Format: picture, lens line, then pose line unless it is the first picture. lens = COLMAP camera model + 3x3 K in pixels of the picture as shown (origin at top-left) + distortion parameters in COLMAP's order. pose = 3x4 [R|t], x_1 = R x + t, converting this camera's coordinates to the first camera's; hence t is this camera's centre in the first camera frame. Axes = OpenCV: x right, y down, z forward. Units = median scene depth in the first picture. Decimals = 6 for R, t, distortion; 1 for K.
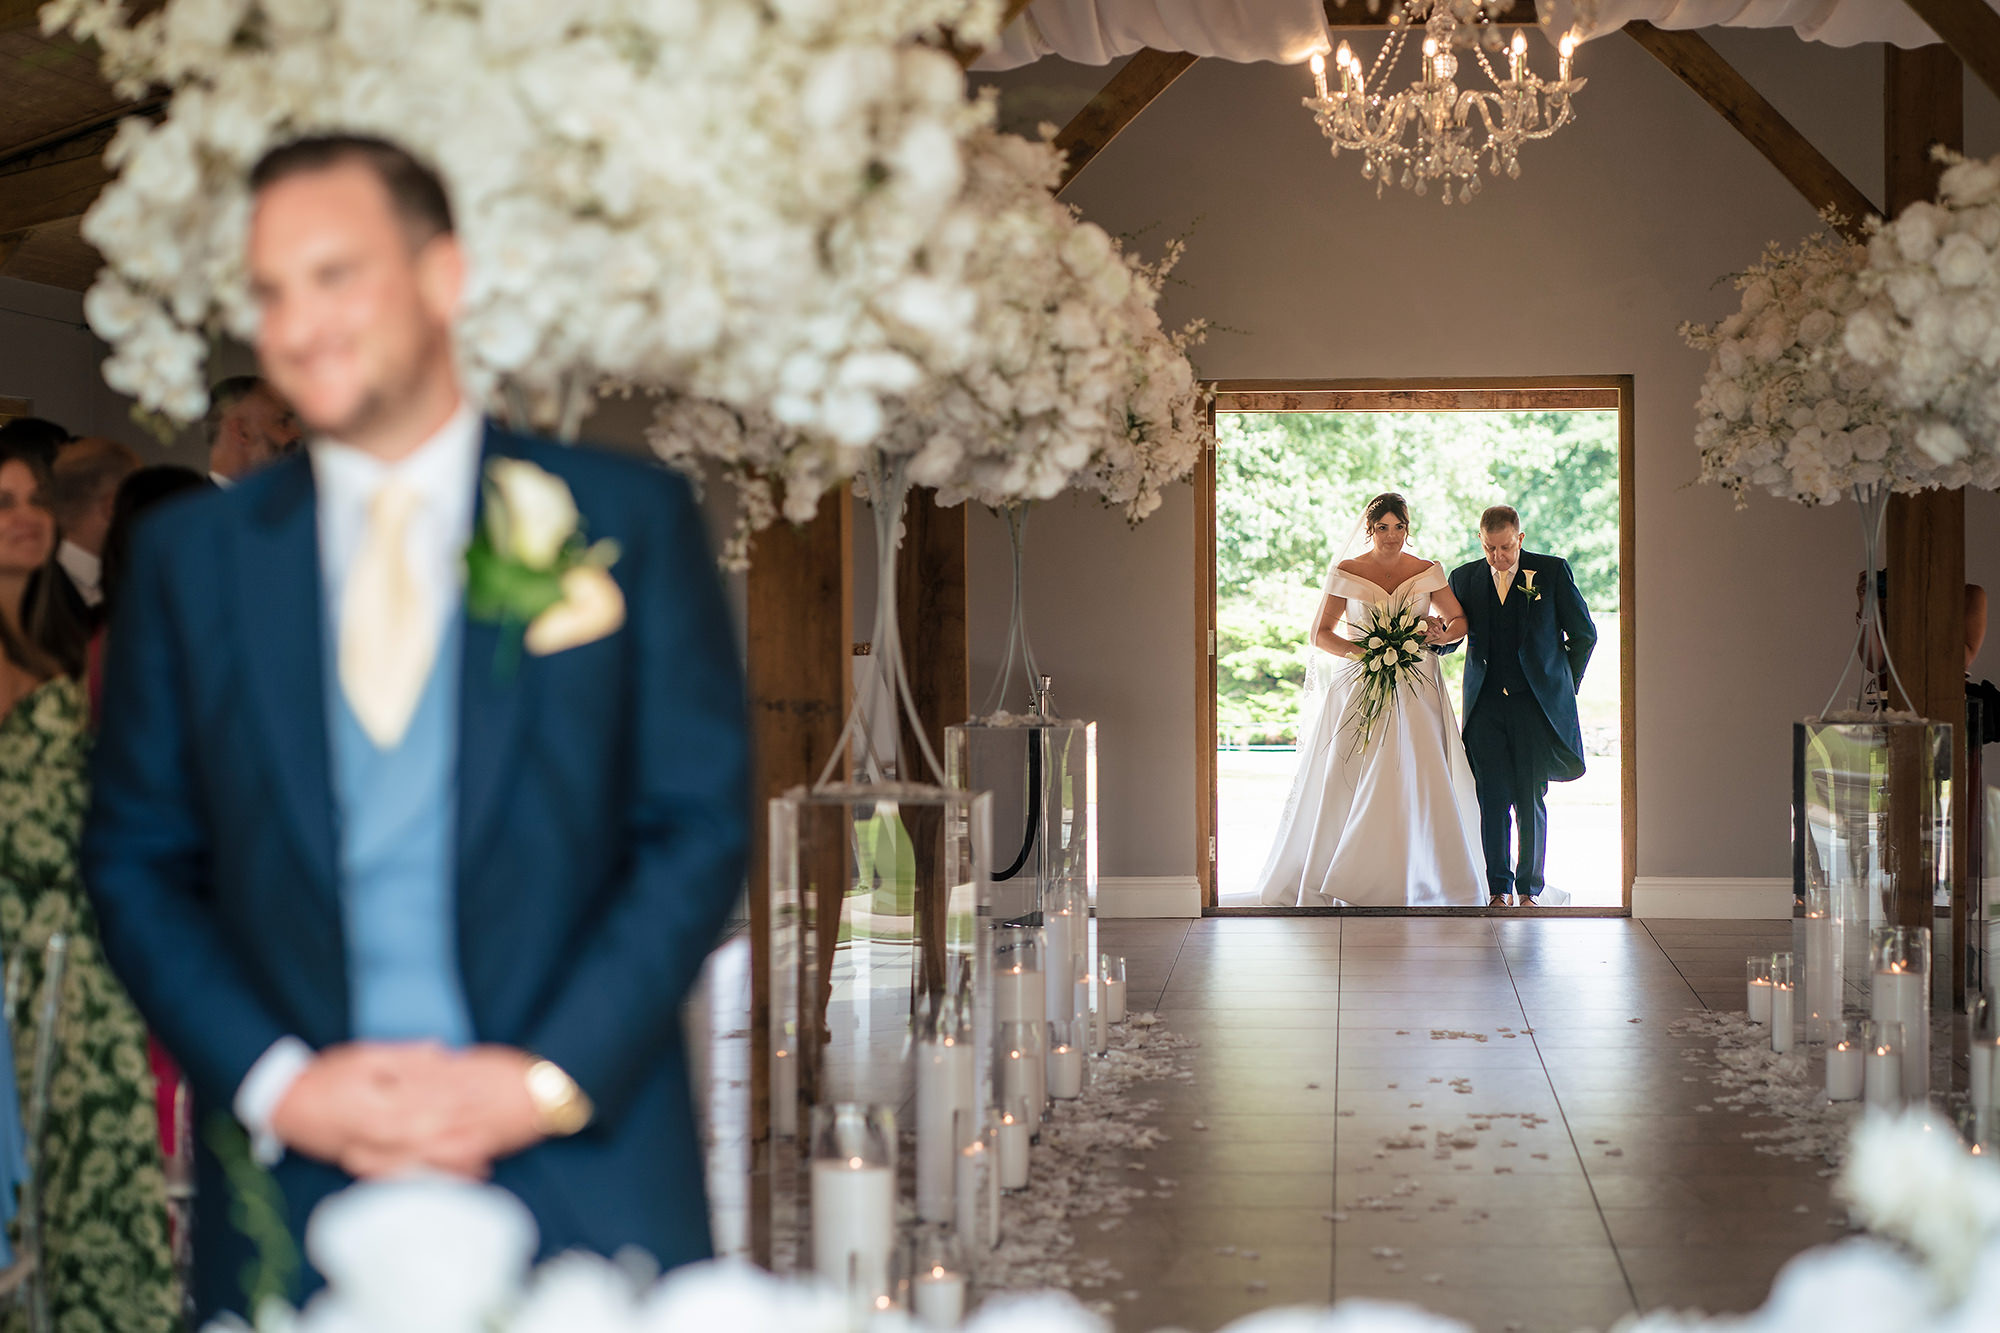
lens RADIAL K [[4680.9, 0, 1000.0], [0, 4680.9, 666.5], [0, 0, 1]] dist [0.033569, -0.735857]
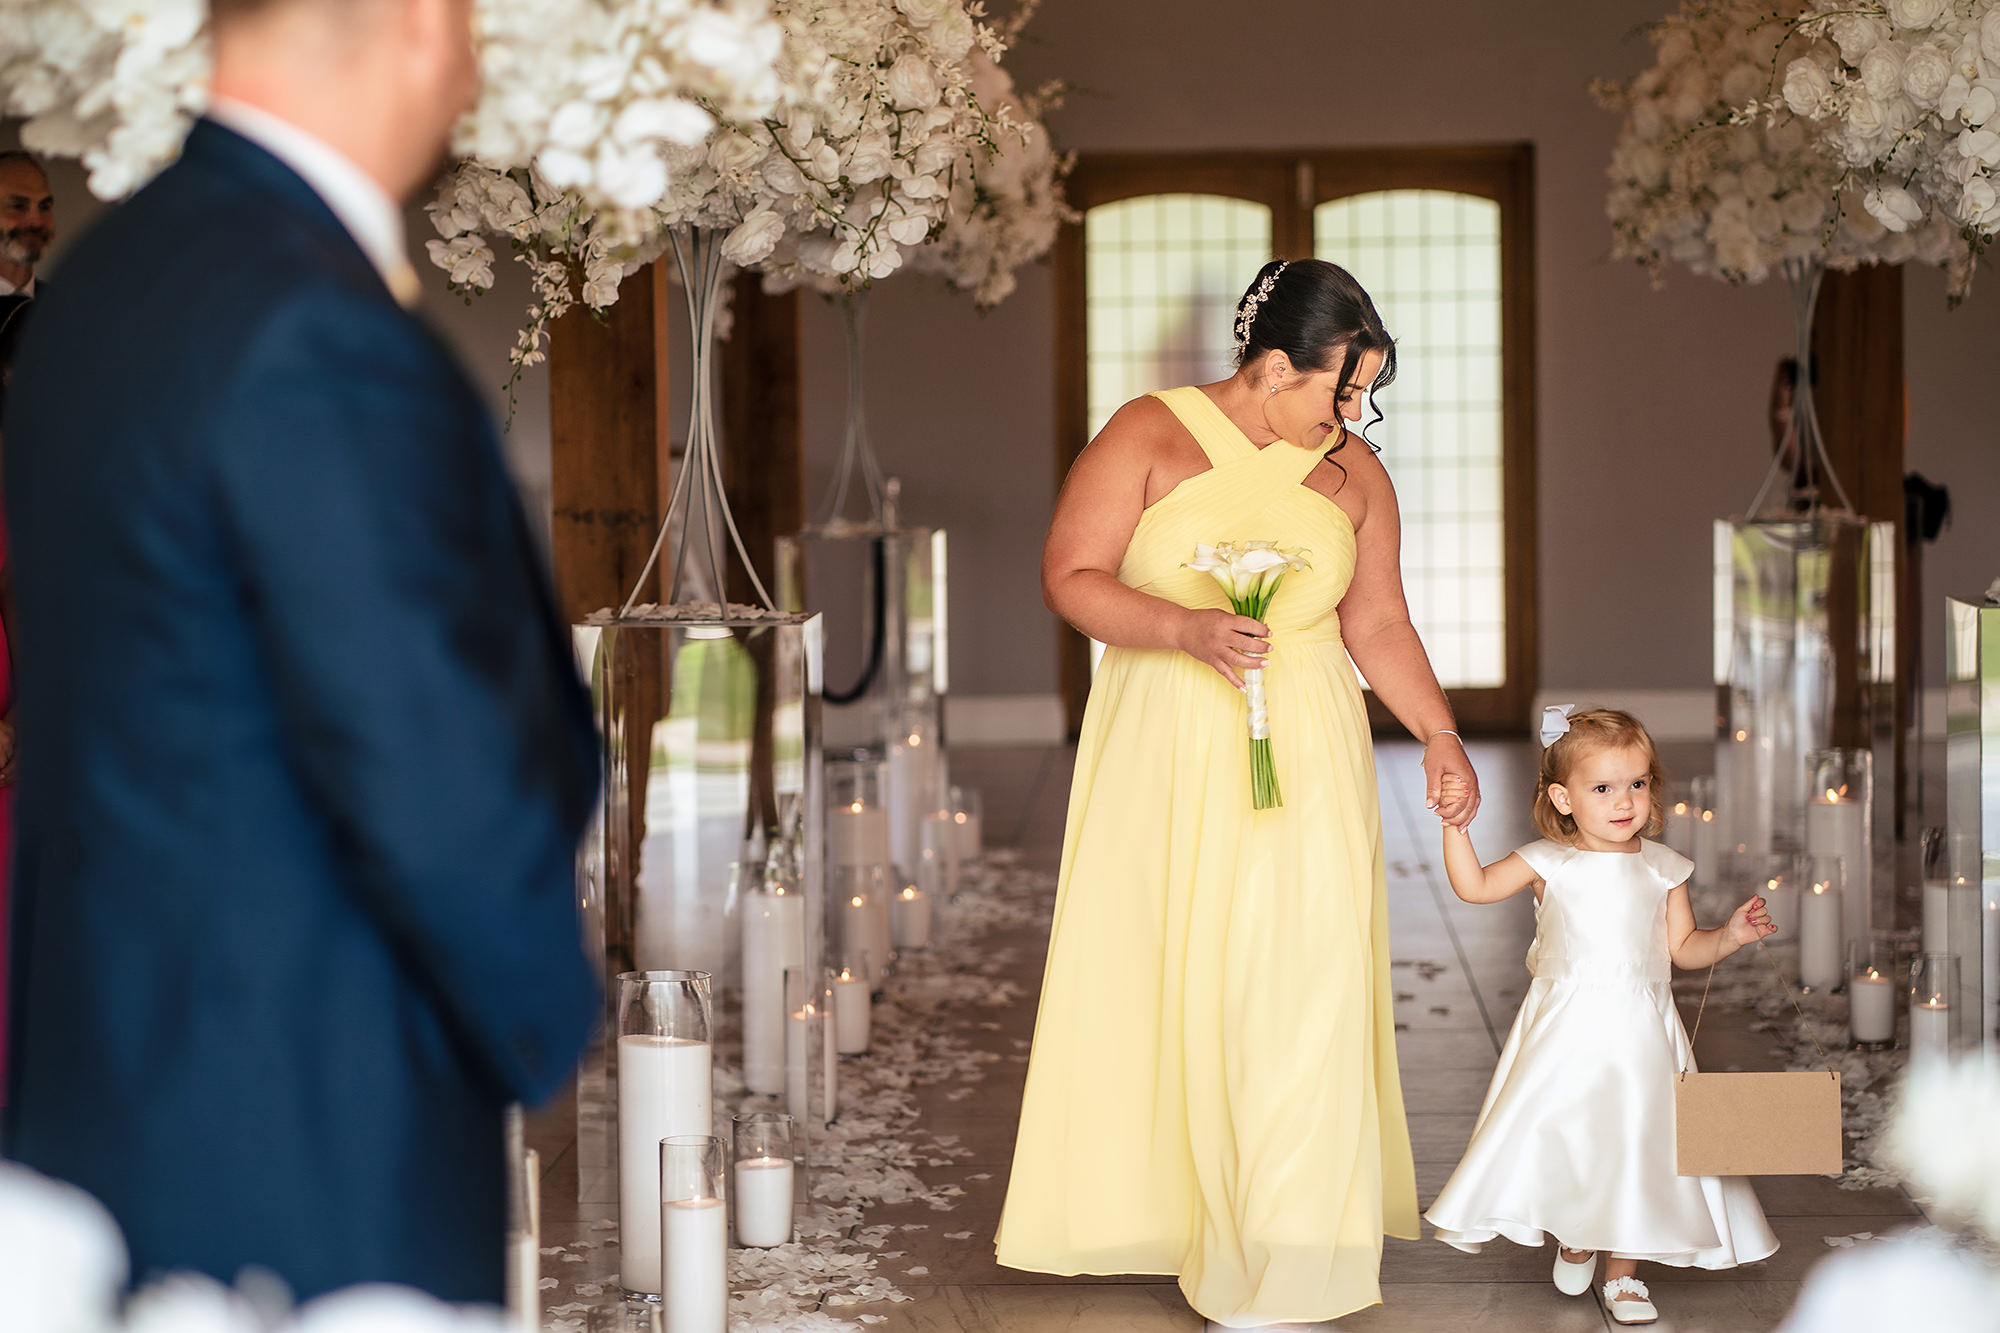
lens RADIAL K [[4675.2, 0, 916.7], [0, 4675.2, 711.4], [0, 0, 1]] dist [0.042440, -0.989514]
pose [[0.999917, -0.009627, 0.008547, 0.008271], [0.009167, 0.998591, 0.052277, -0.000560], [-0.009038, -0.052194, 0.998596, 0.113140]]
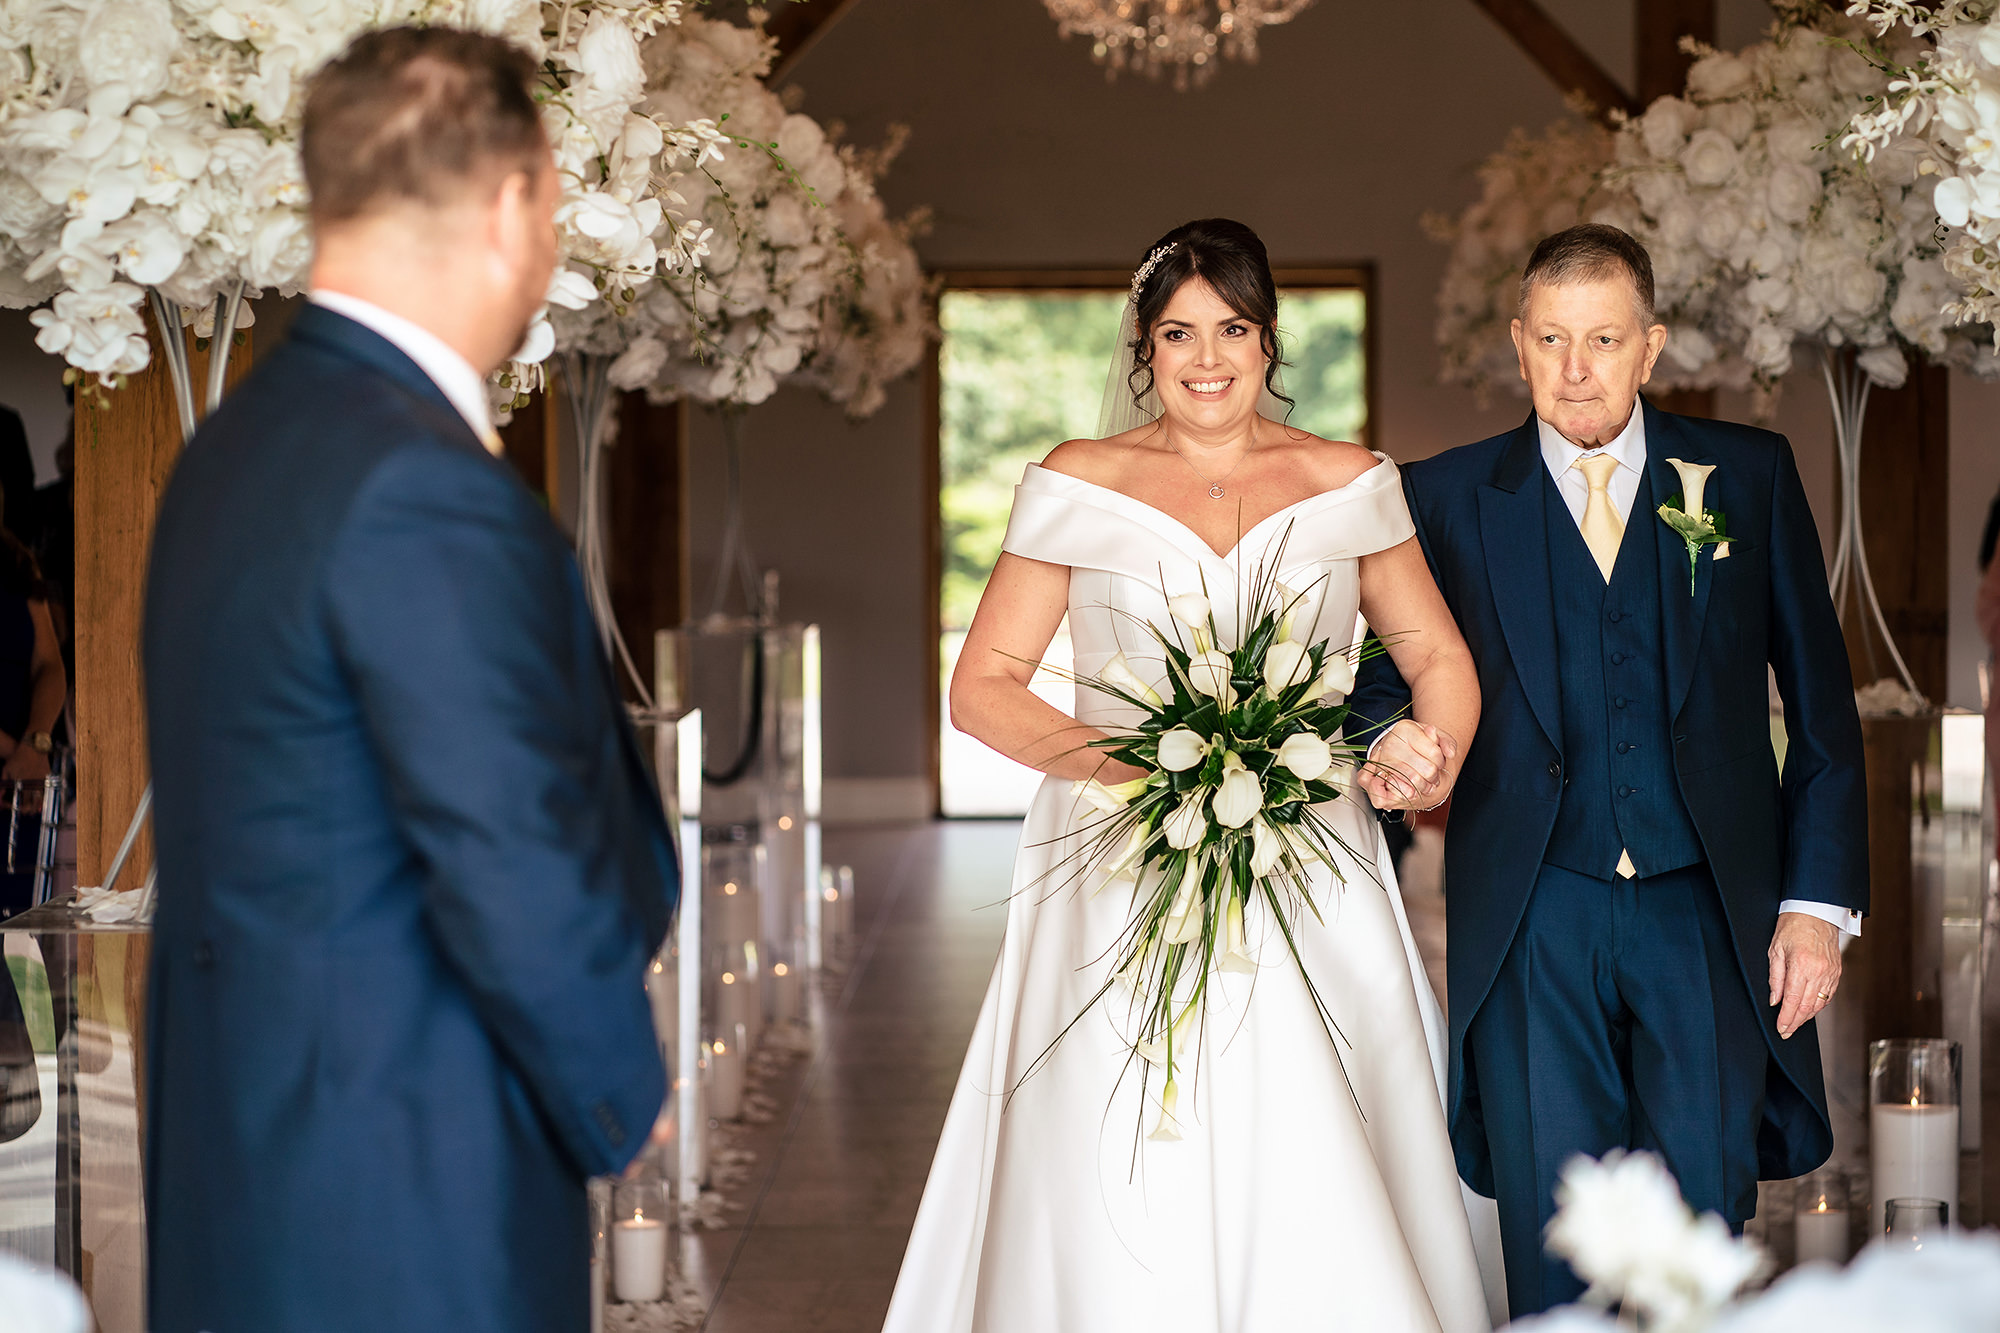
lens RADIAL K [[4675.2, 0, 916.7], [0, 4675.2, 711.4], [0, 0, 1]] dist [0.042440, -0.989514]
pose [[0.999501, -0.000646, 0.031570, 0.012458], [-0.000708, 0.999081, 0.042863, -0.013936], [-0.031569, -0.042864, 0.998582, 0.043578]]
